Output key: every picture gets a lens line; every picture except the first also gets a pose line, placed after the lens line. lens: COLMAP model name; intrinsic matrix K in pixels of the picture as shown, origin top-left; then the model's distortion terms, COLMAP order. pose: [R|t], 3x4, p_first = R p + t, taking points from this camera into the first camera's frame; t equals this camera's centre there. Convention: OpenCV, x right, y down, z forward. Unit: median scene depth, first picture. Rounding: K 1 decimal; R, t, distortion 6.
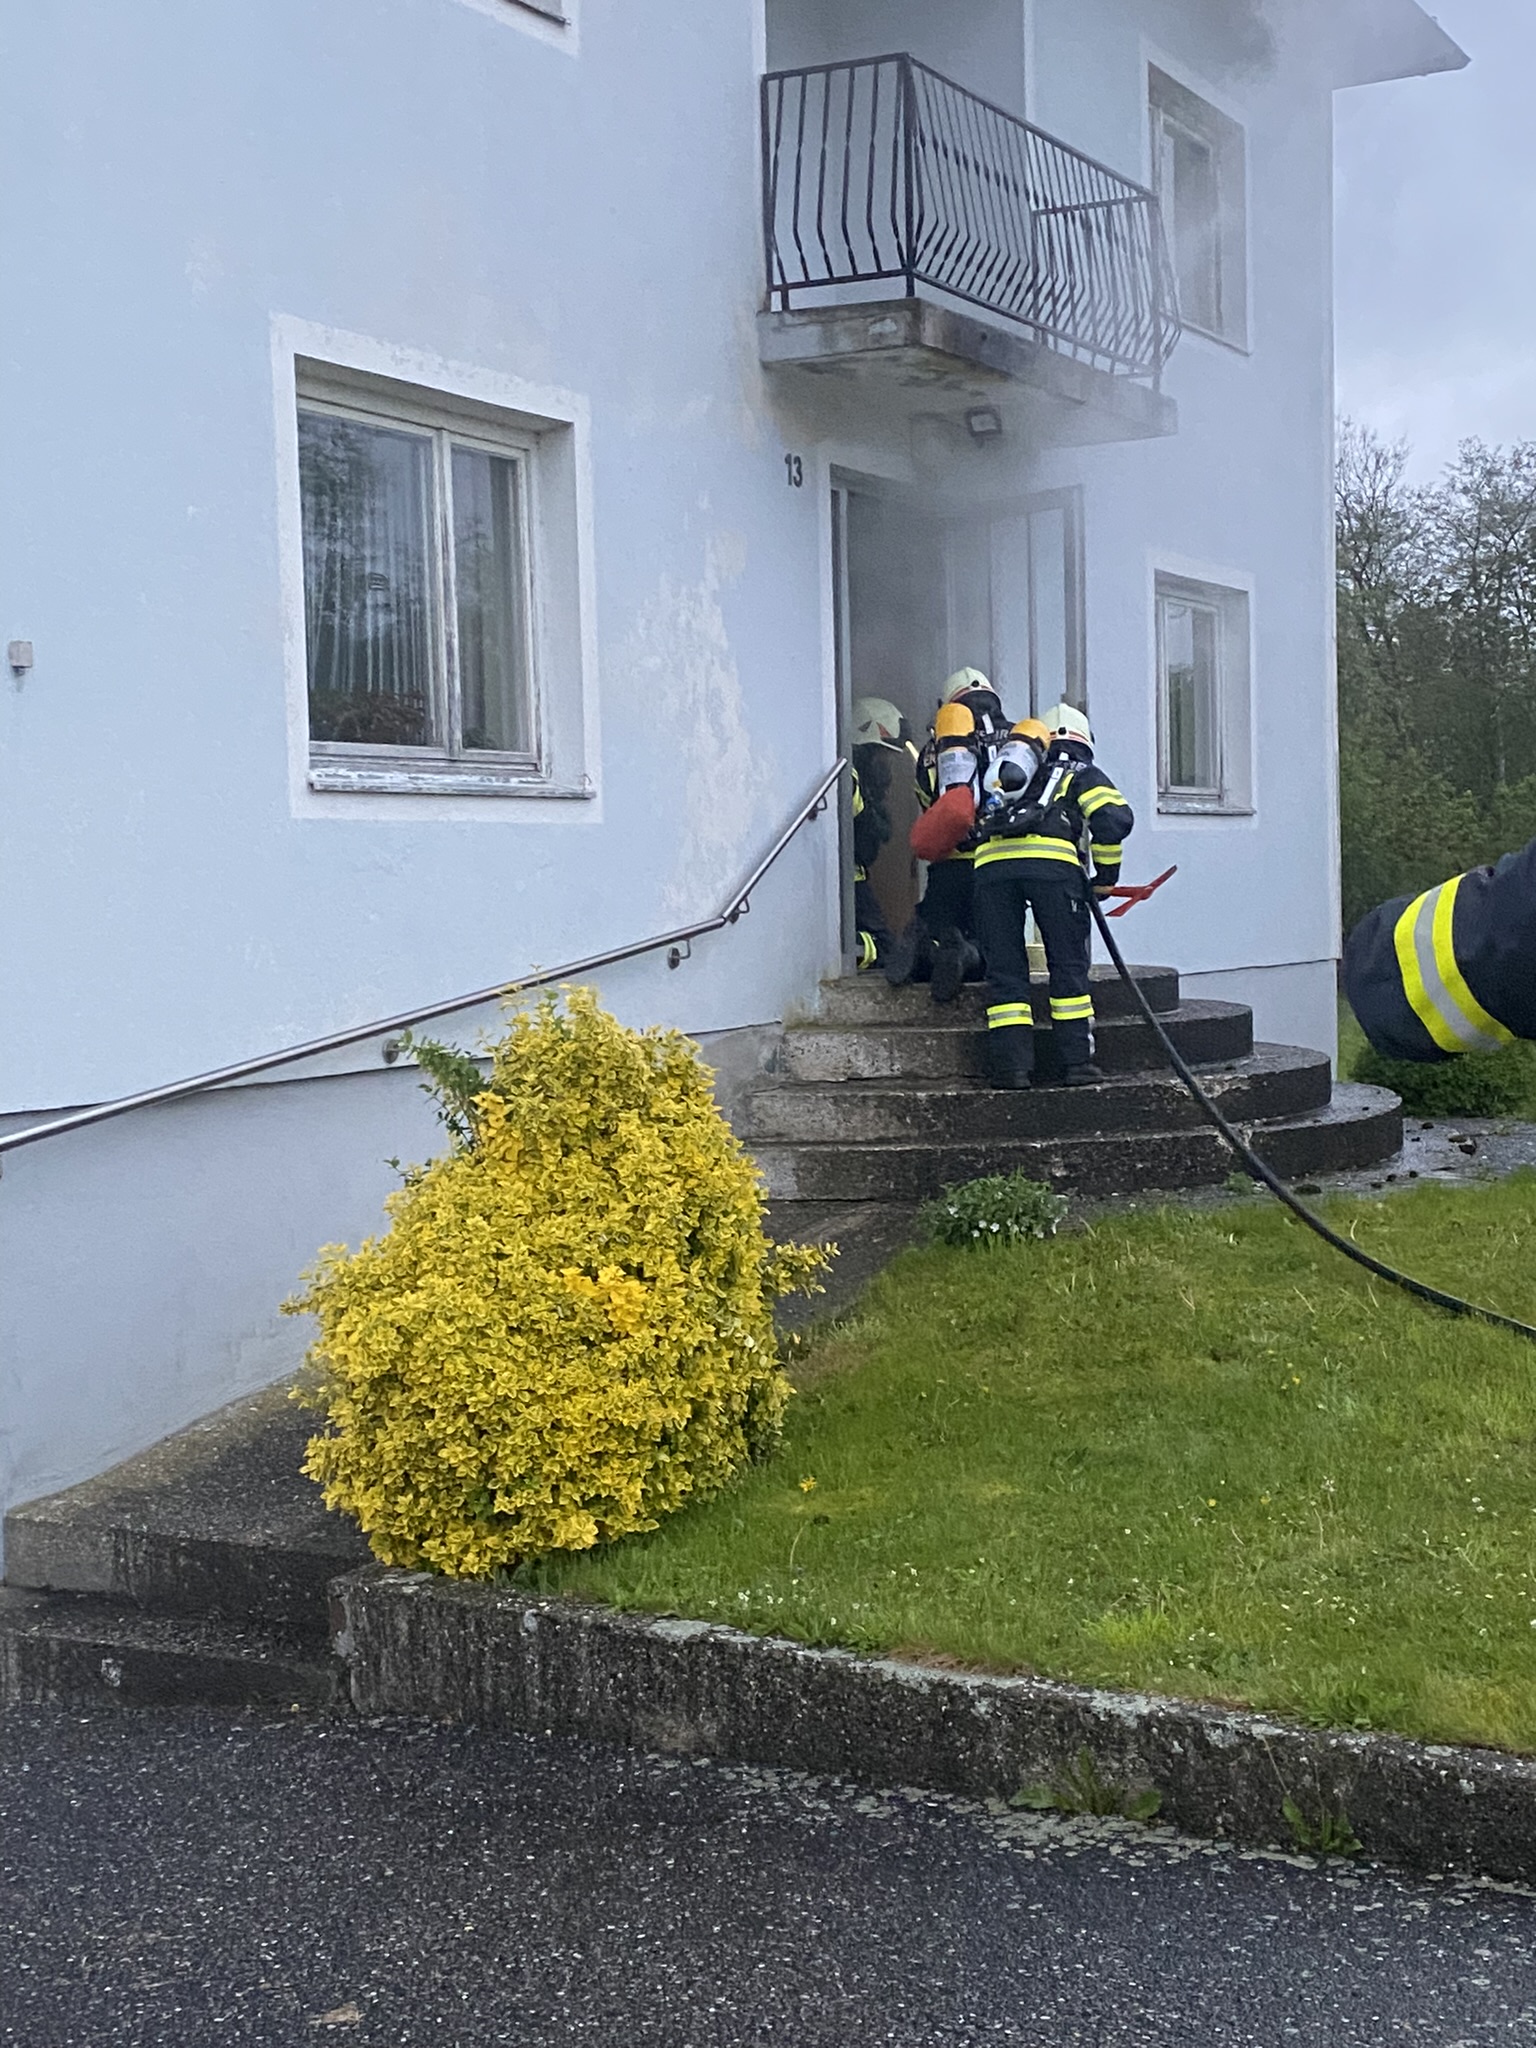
lens RADIAL K [[2890.5, 0, 768.0], [0, 2890.5, 1024.0], [0, 0, 1]] dist [0.100944, 0.012006]
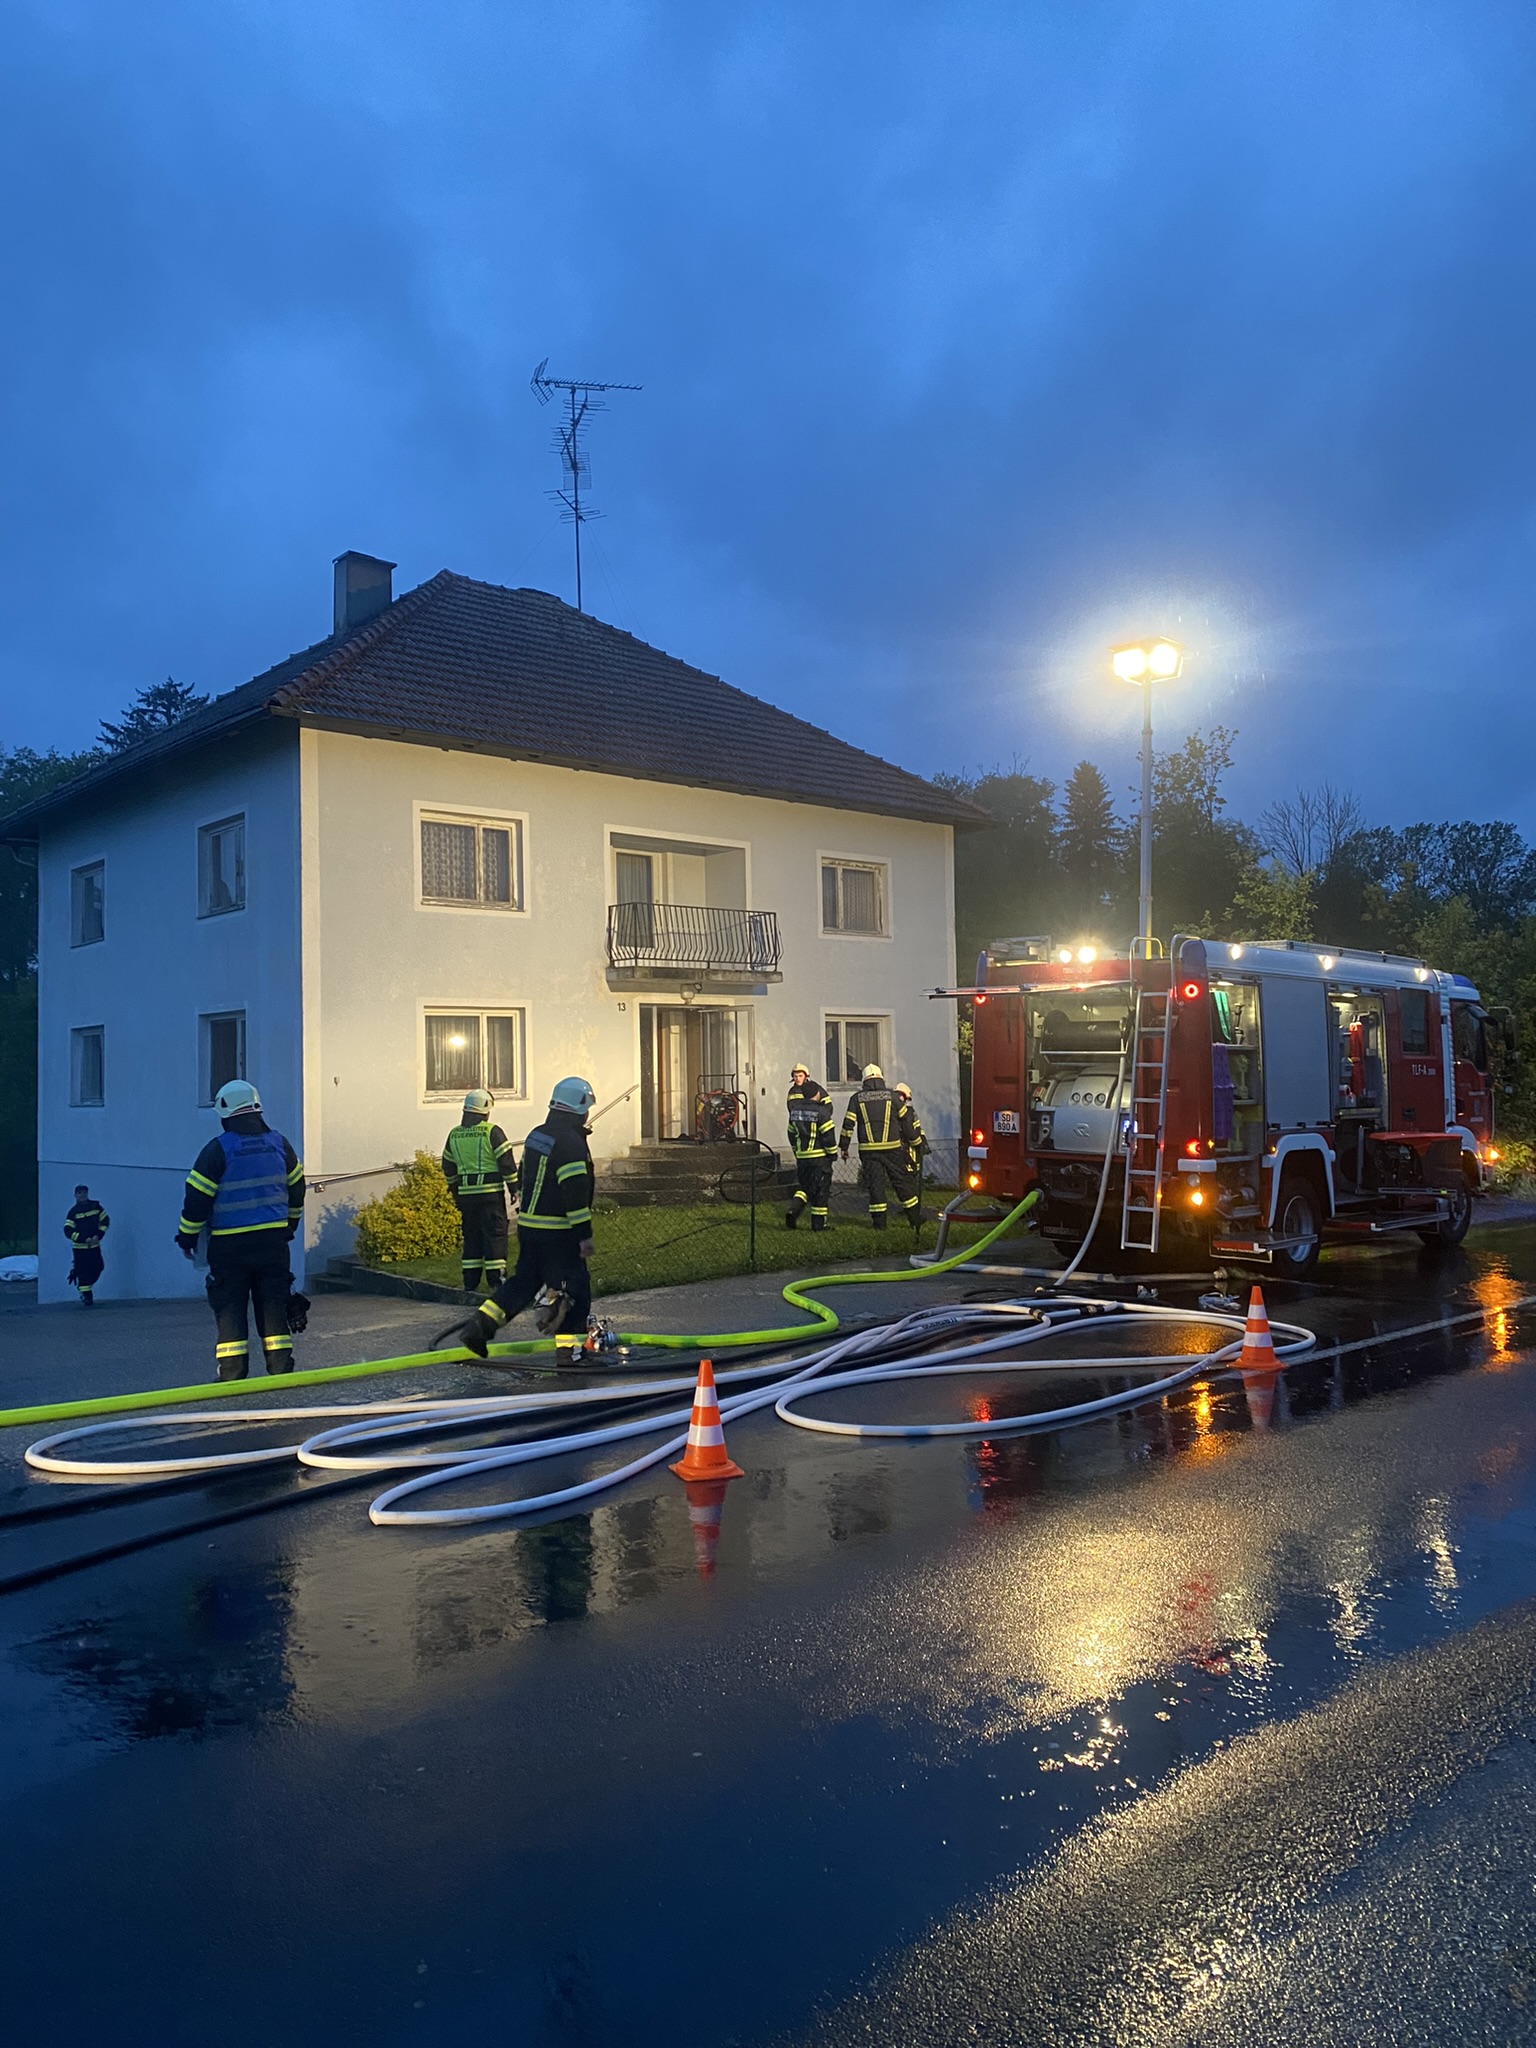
lens RADIAL K [[1608.8, 0, 768.0], [0, 1608.8, 1024.0], [0, 0, 1]] dist [0.235596, -0.416903]
pose [[0.936538, -0.004126, -0.350541, 0.947295], [-0.023799, 0.996875, -0.075319, -0.020178], [0.349756, 0.078882, 0.933514, -0.891106]]
